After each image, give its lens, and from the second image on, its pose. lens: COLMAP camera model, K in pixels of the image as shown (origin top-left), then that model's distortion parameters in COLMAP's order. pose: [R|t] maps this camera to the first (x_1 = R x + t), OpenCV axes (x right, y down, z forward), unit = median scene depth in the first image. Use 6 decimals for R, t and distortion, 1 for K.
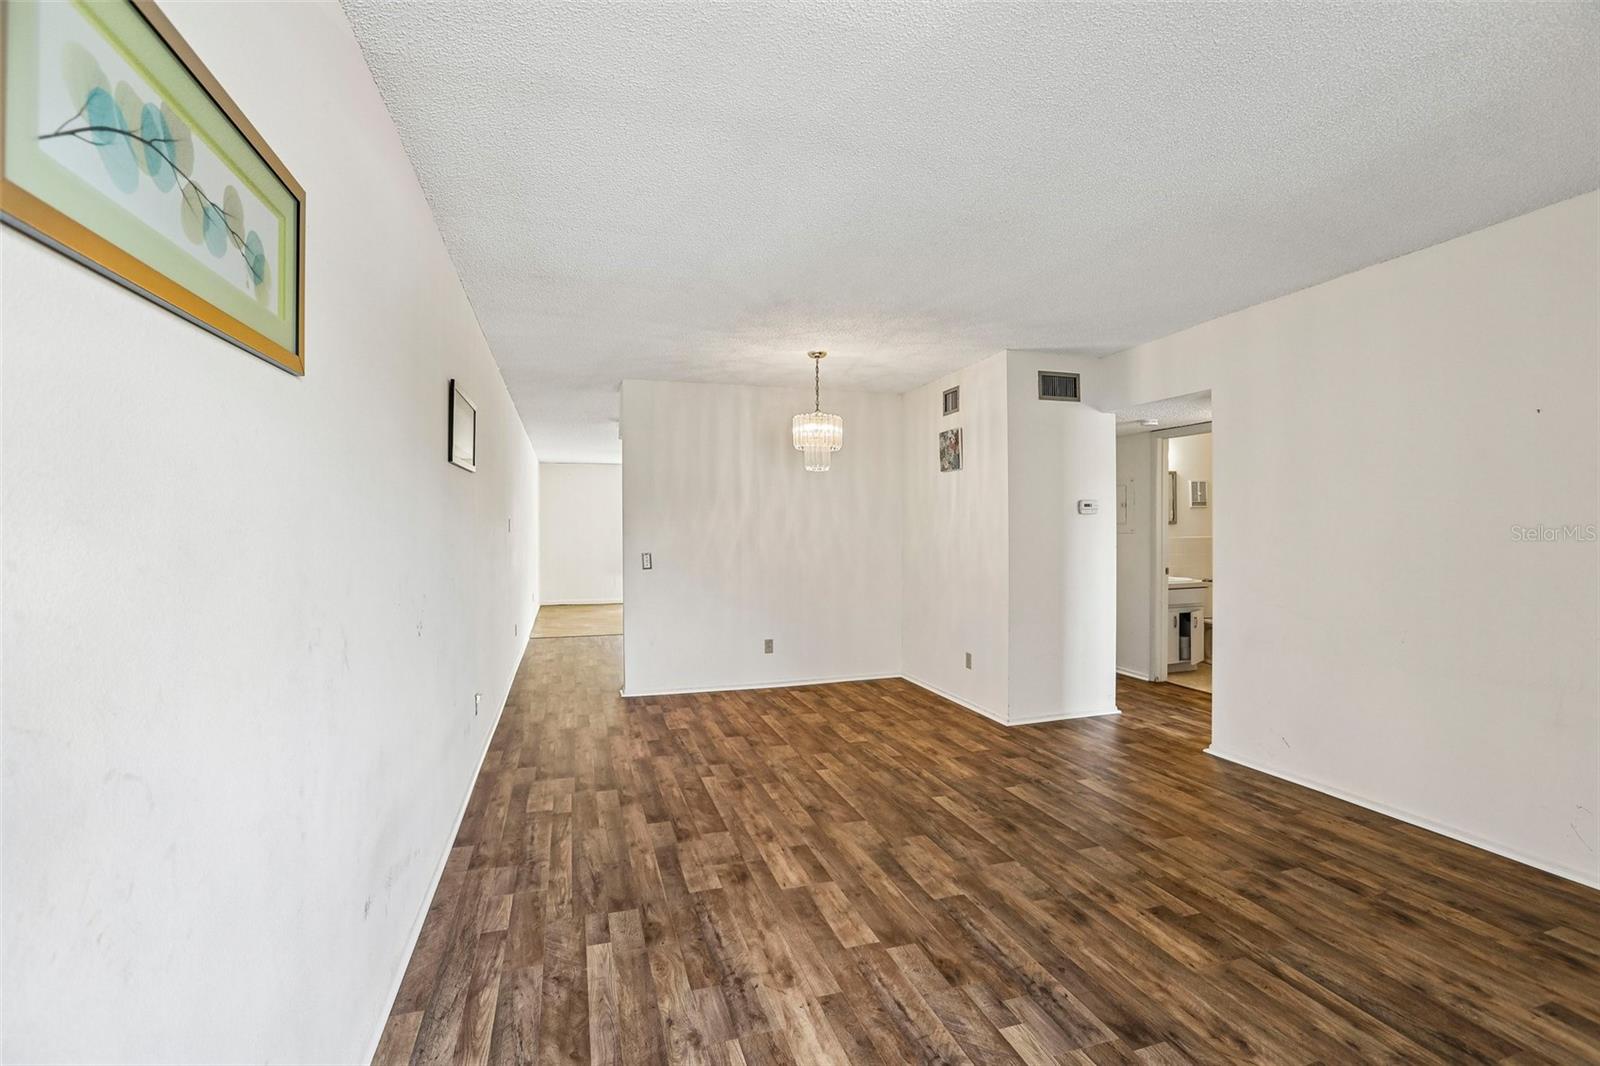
lens RADIAL K [[719.3, 0, 804.0], [0, 719.3, 532.7], [0, 0, 1]] dist [-0.040745, 0.010398]
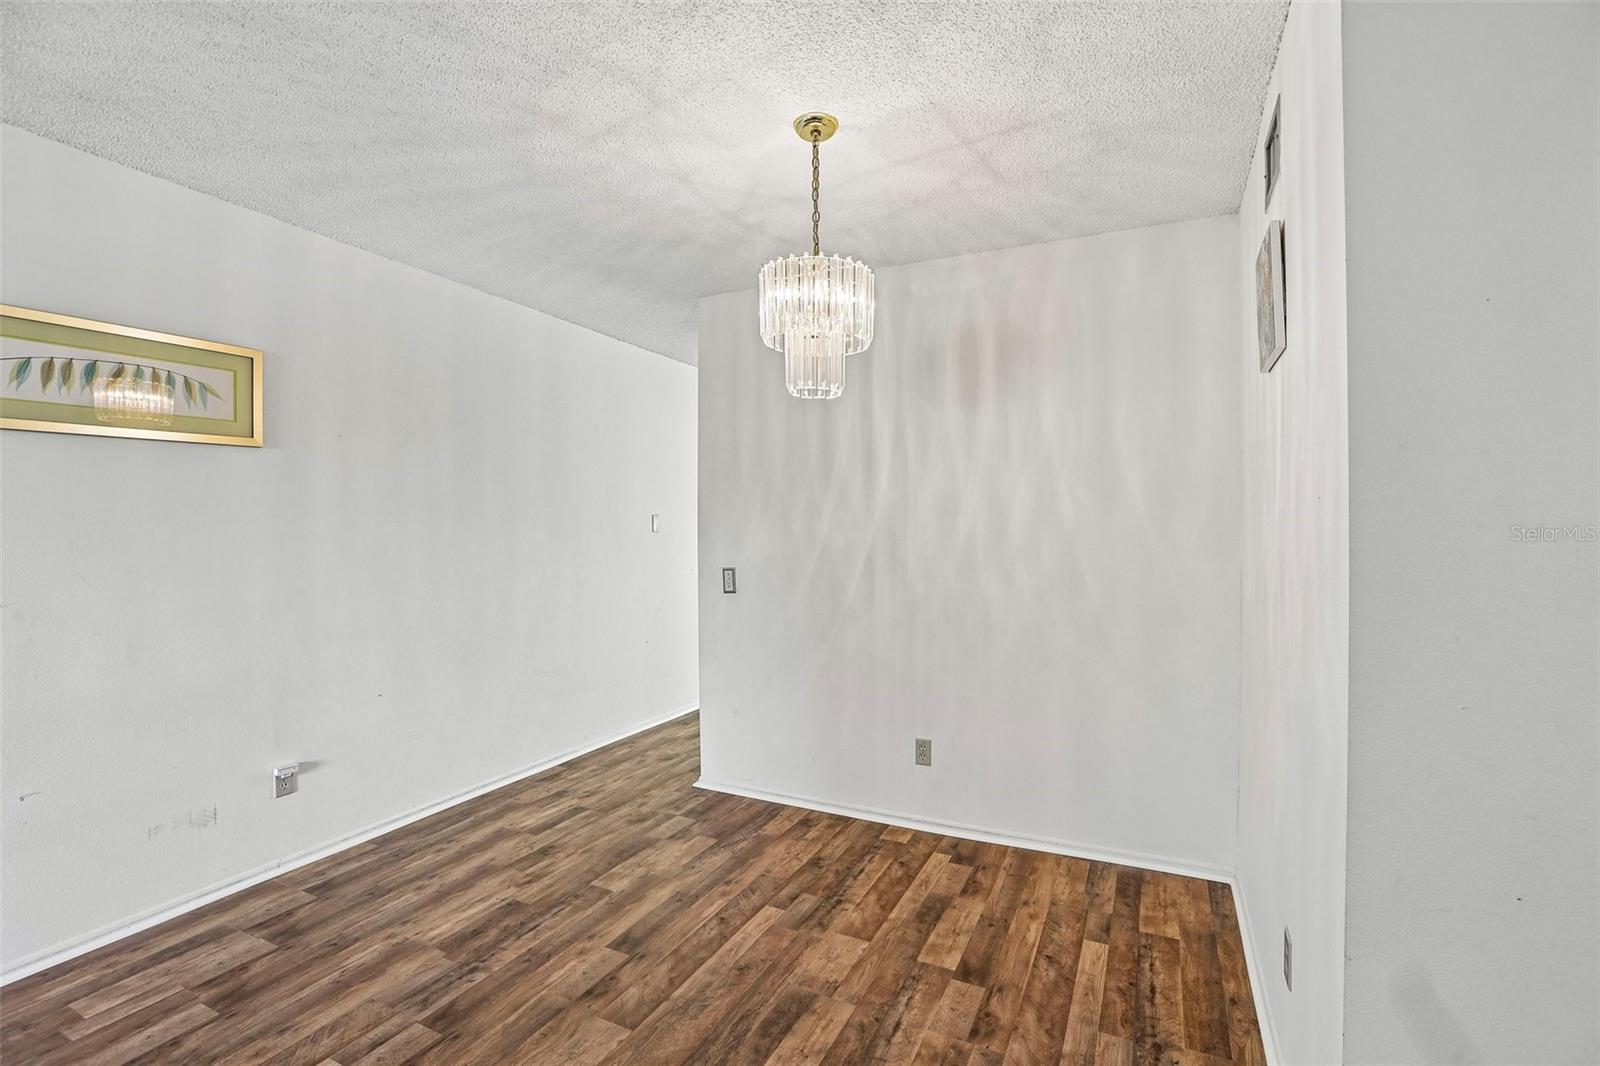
lens RADIAL K [[719.3, 0, 804.6], [0, 719.3, 531.5], [0, 0, 1]] dist [-0.040745, 0.010398]
pose [[0.719878, 0.010060, -0.694027, 0.469749], [-0.007176, 0.999949, 0.007051, -0.014428], [0.694063, -0.000095, 0.719914, 1.038297]]
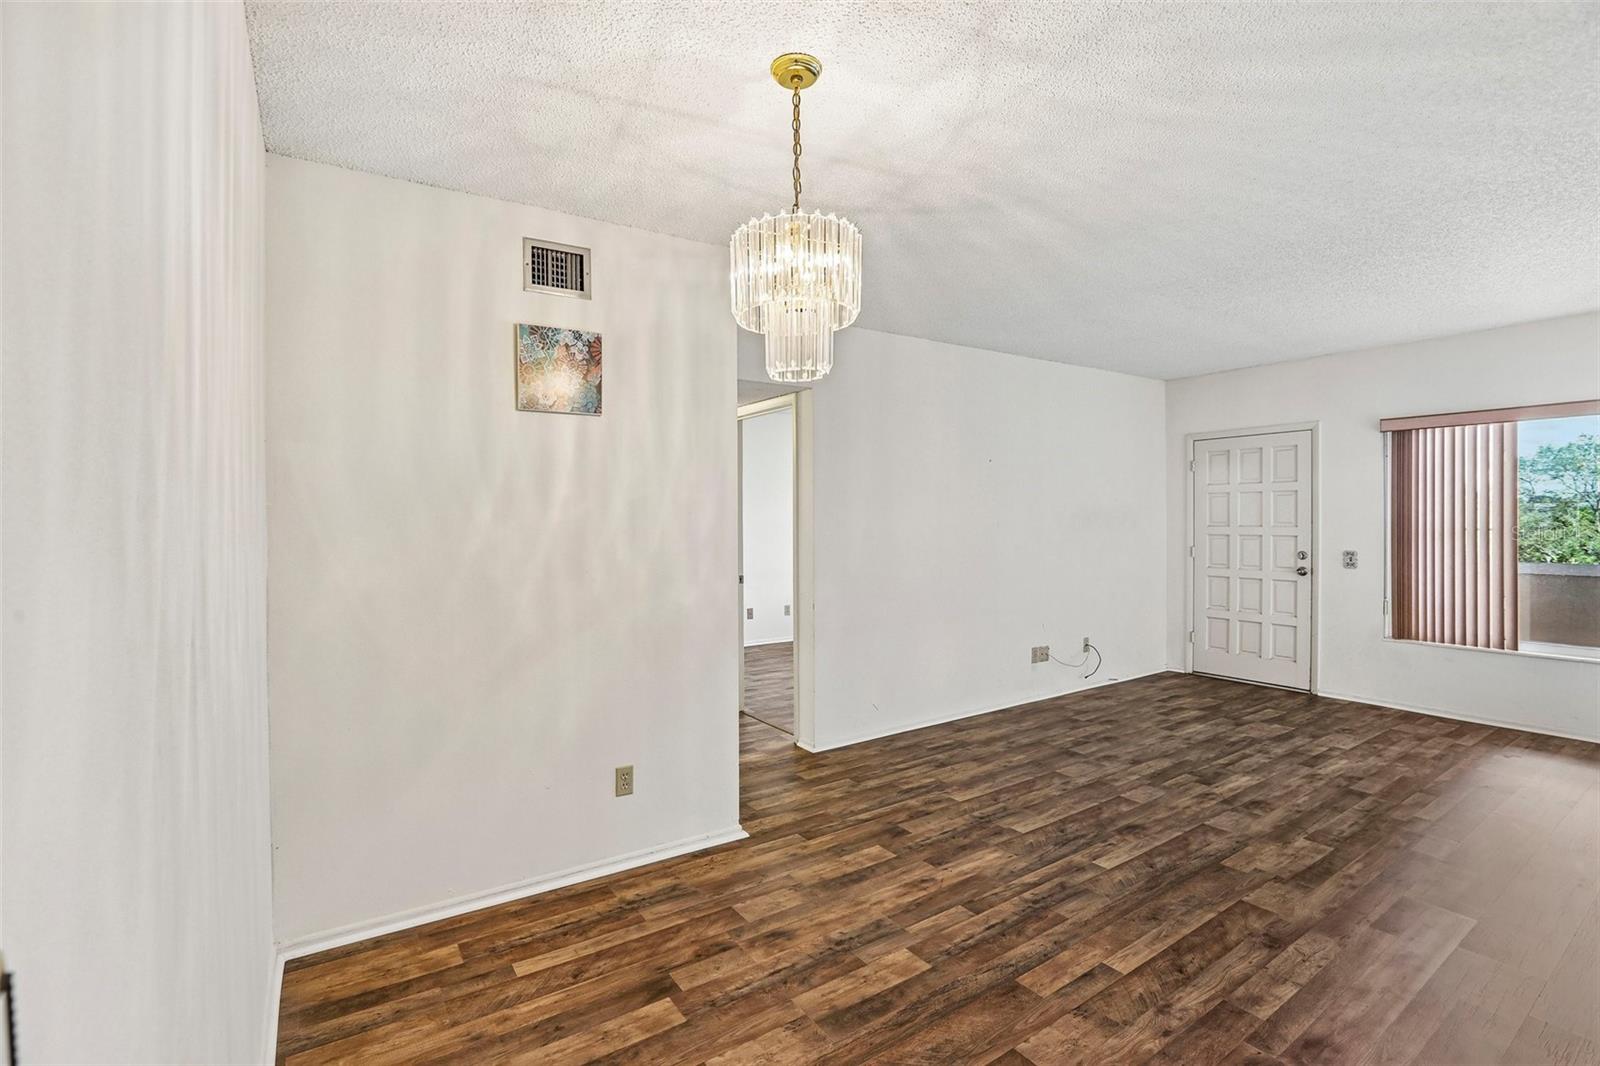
lens RADIAL K [[719.3, 0, 803.9], [0, 719.3, 531.5], [0, 0, 1]] dist [-0.040745, 0.010398]
pose [[-0.281533, -0.004205, 0.959542, -0.515165], [0.016803, 0.999815, 0.009312, -0.015548], [-0.959404, 0.018745, -0.281410, 1.665281]]
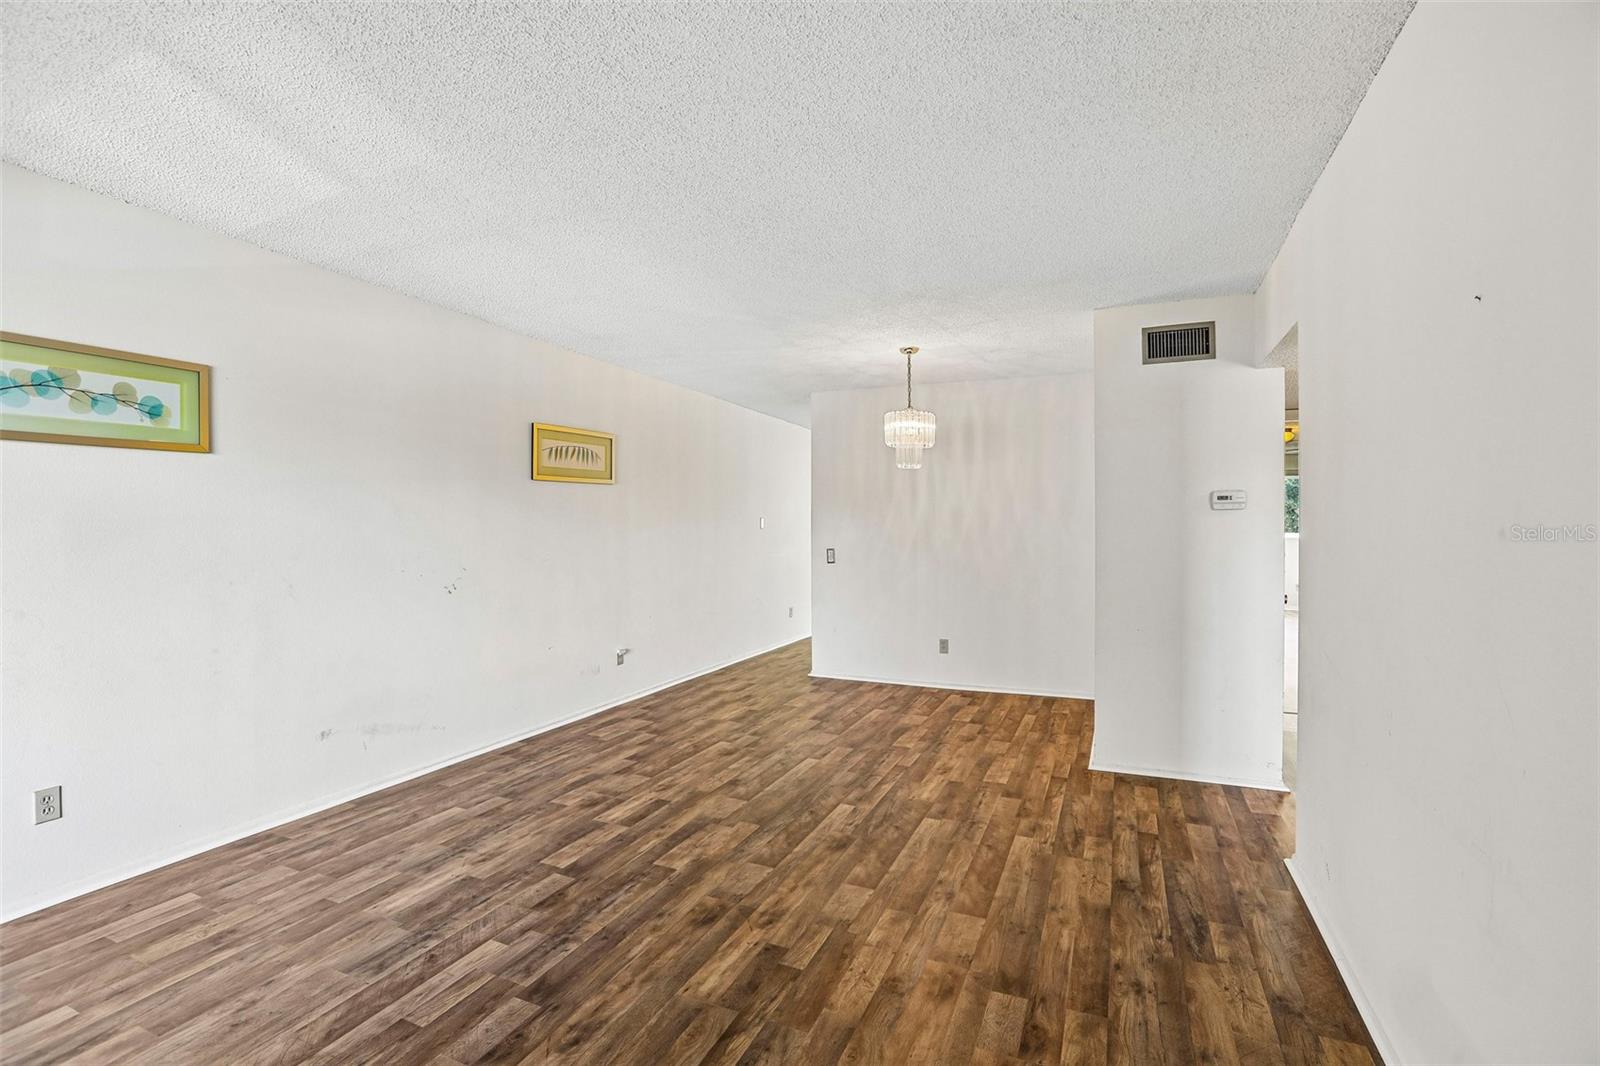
lens RADIAL K [[719.3, 0, 806.3], [0, 719.3, 537.7], [0, 0, 1]] dist [-0.040745, 0.010398]
pose [[0.749788, 0.014433, -0.661521, 0.850772], [-0.007304, 0.999882, 0.013537, -0.005851], [0.661638, -0.005318, 0.749805, 0.258201]]
